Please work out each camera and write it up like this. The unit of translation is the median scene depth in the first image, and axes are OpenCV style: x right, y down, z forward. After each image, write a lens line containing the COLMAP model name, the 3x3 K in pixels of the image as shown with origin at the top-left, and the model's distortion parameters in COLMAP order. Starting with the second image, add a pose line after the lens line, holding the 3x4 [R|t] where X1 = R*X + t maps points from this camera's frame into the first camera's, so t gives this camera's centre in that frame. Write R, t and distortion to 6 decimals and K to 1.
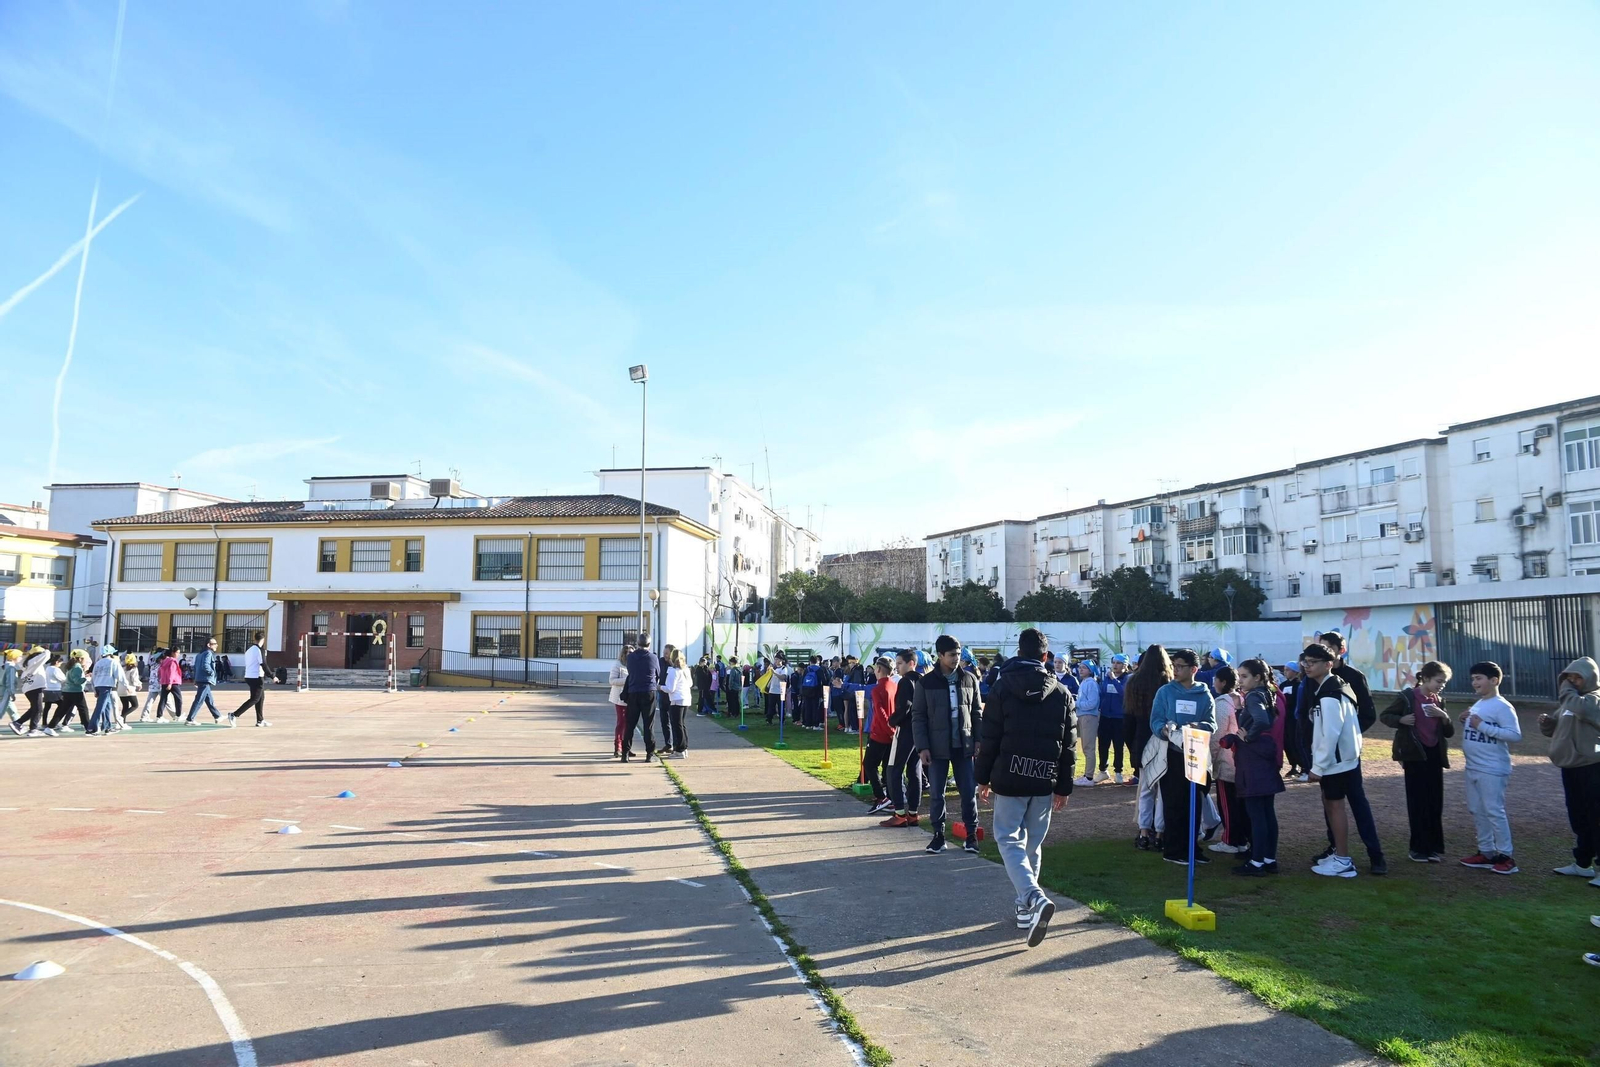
lens RADIAL K [[1088.5, 0, 800.0], [0, 1088.5, 533.5], [0, 0, 1]] dist [-0.117785, 0.099964]
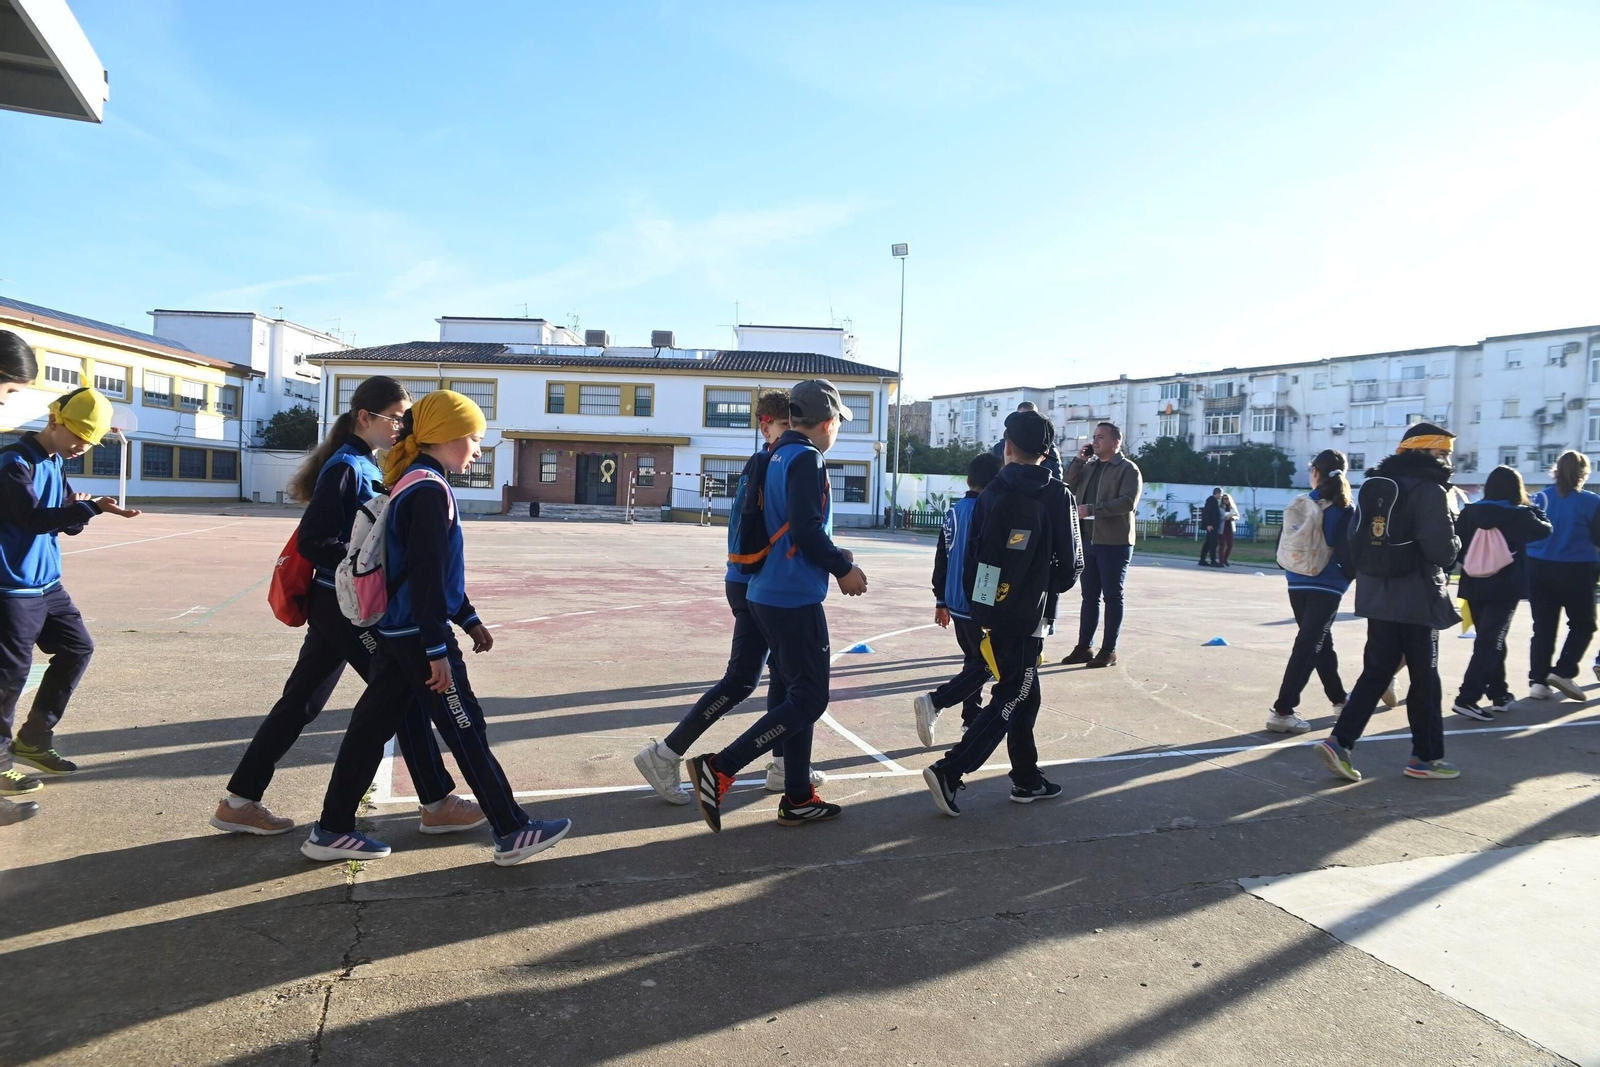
lens RADIAL K [[1083.6, 0, 800.0], [0, 1083.6, 533.5], [0, 0, 1]] dist [-0.118543, 0.100664]
pose [[0.988503, 0.028903, 0.148411, -0.357615], [-0.049219, 0.989609, 0.135097, -0.002392], [-0.142964, -0.140848, 0.979654, -0.104213]]
